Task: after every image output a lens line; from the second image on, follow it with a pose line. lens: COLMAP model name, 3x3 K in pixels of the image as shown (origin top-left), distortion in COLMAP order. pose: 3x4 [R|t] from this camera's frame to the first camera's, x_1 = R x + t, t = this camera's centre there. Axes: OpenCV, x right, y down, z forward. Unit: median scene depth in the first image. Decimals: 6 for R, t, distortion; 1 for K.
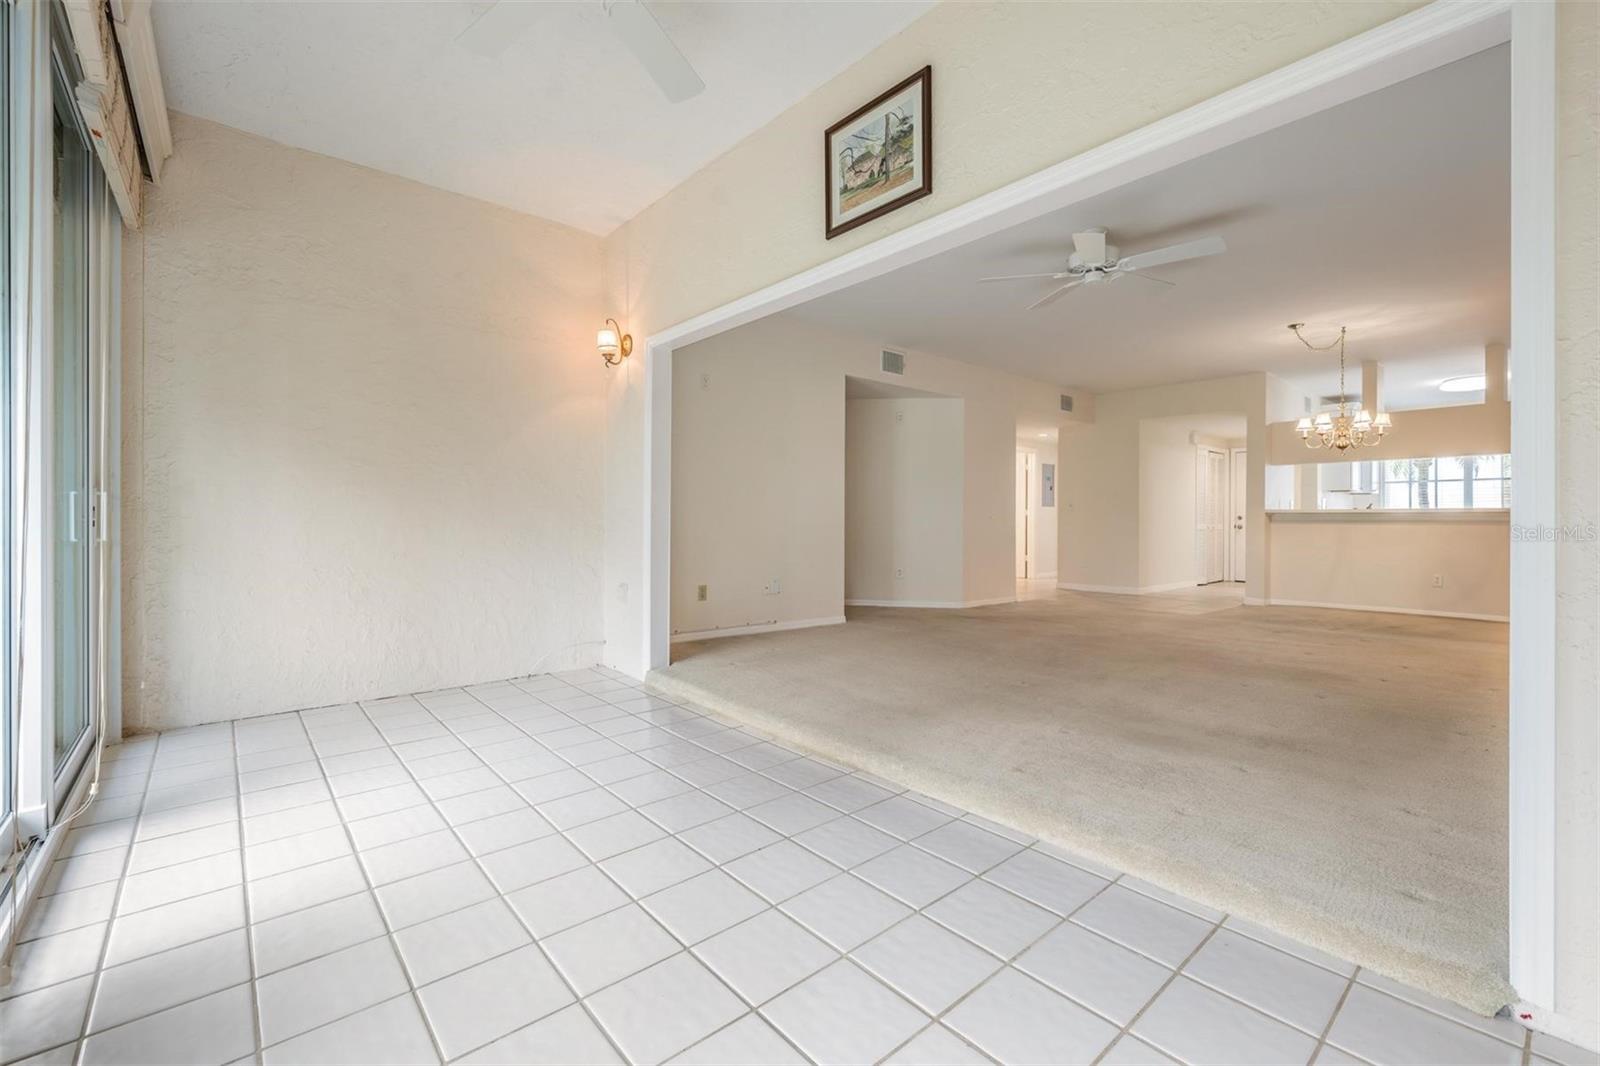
lens RADIAL K [[680.6, 0, 807.1], [0, 680.6, 517.7], [0, 0, 1]] dist [0.002410, -0.000028]
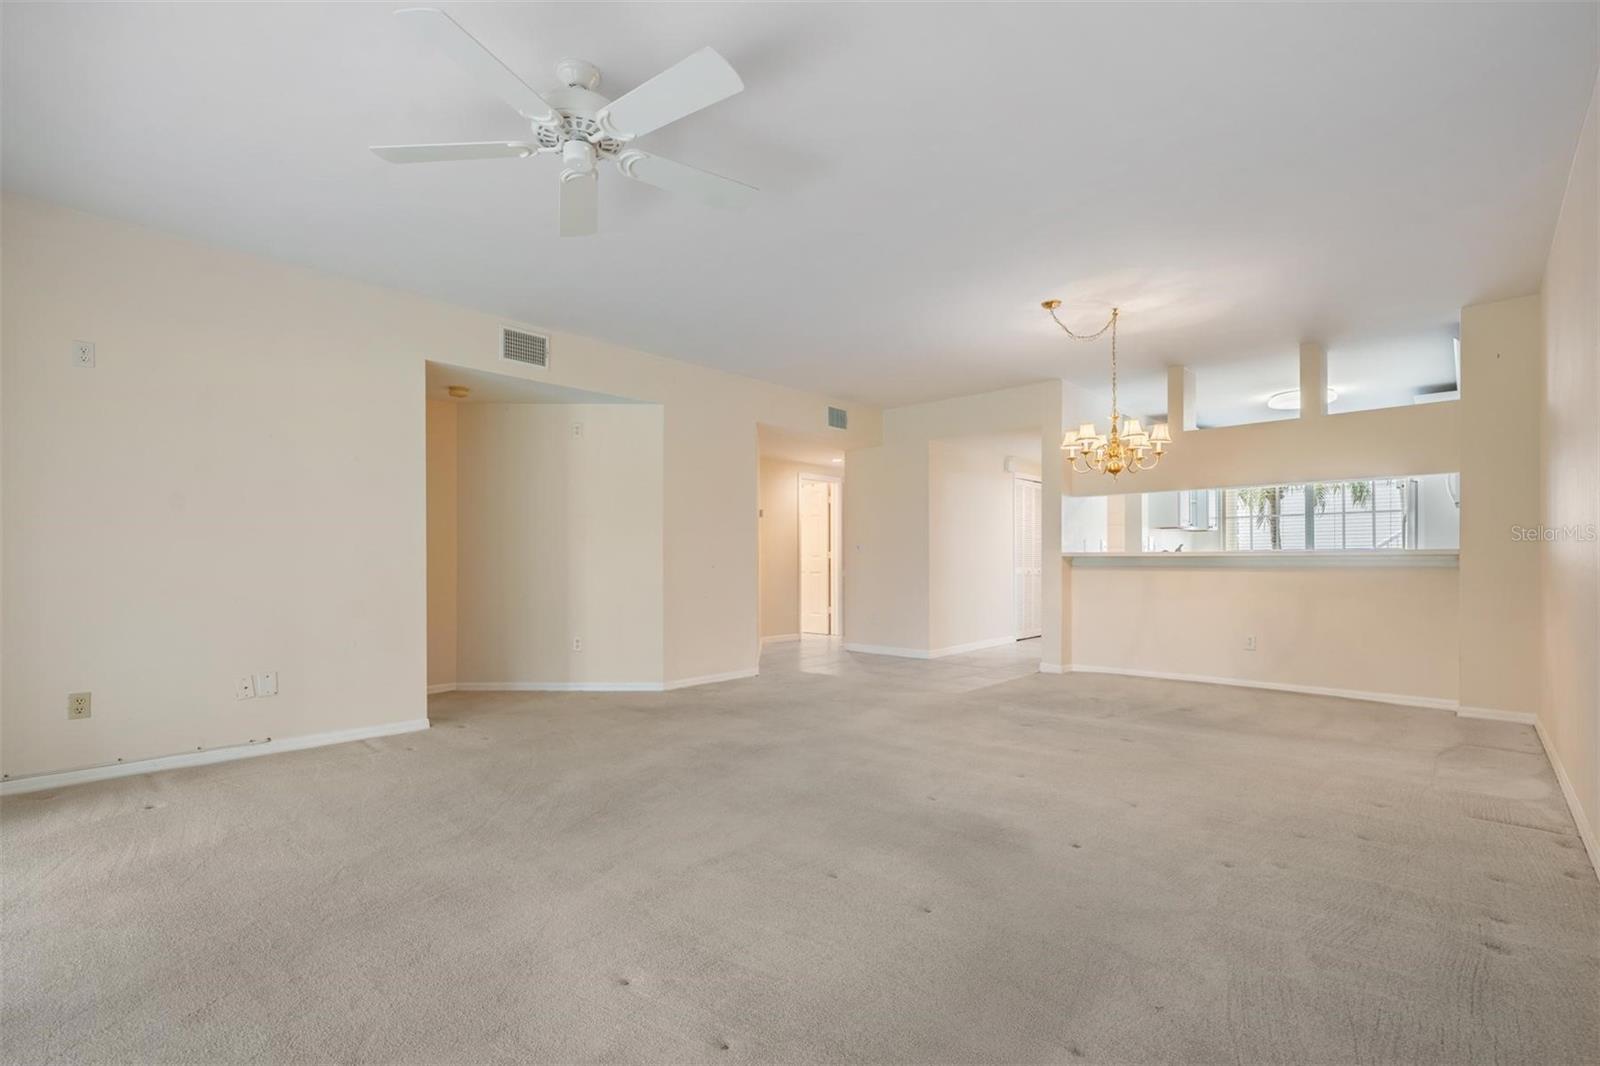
lens RADIAL K [[724.4, 0, 798.5], [0, 724.4, 557.8], [0, 0, 1]] dist [0.004918, -0.002343]
pose [[0.993549, -0.008150, 0.113109, 0.266483], [0.007776, 0.999963, 0.003753, -0.011119], [-0.113135, -0.002849, 0.993576, 0.192410]]
